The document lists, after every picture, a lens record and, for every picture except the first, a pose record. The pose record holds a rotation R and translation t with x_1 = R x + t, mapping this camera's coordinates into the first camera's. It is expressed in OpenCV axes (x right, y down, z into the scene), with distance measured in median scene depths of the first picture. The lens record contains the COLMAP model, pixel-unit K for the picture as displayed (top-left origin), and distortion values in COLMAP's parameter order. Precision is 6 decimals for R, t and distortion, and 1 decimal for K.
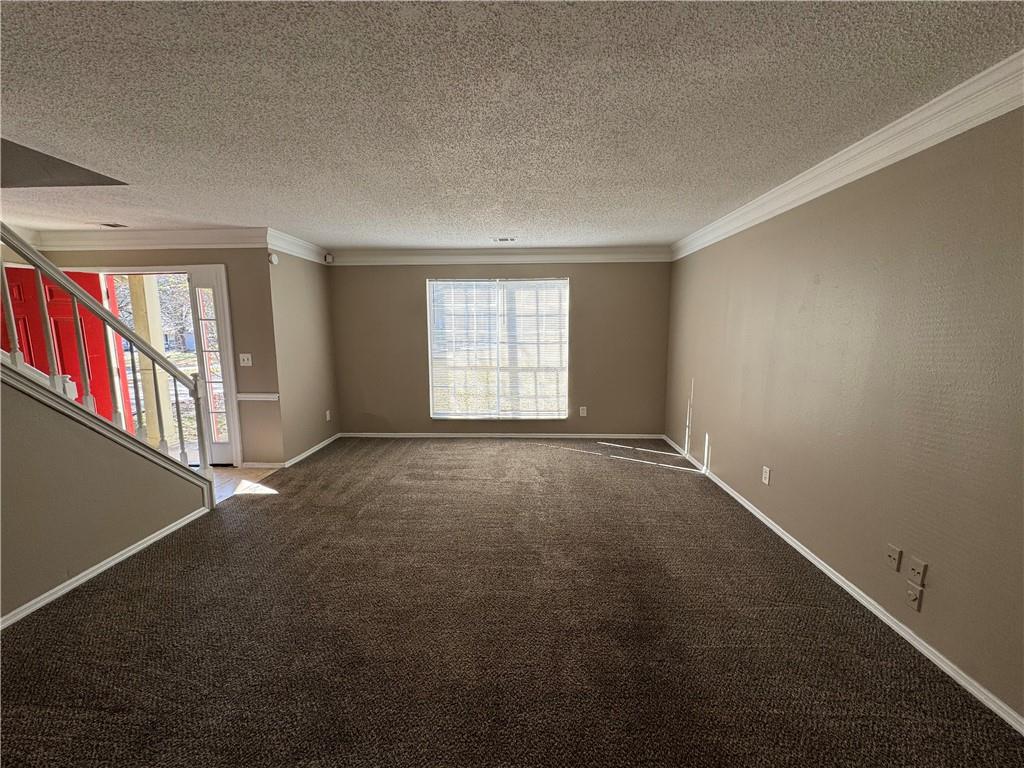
lens RADIAL K [[406.5, 0, 511.2], [0, 406.5, 382.5], [0, 0, 1]] dist [-0.000917, -0.001040]
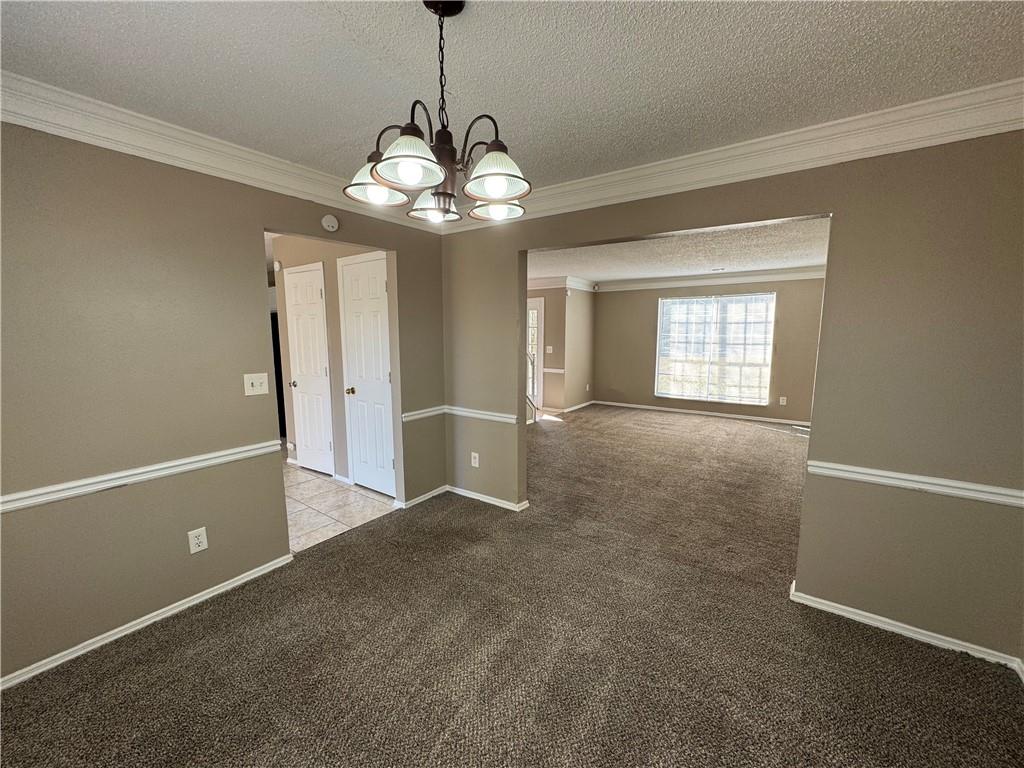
lens RADIAL K [[406.5, 0, 514.5], [0, 406.5, 386.1], [0, 0, 1]] dist [-0.000917, -0.001040]
pose [[0.839305, 0.074146, -0.538581, 0.159175], [-0.075795, 0.996940, 0.019131, 0.066763], [0.538352, 0.024766, 0.842356, -0.479393]]
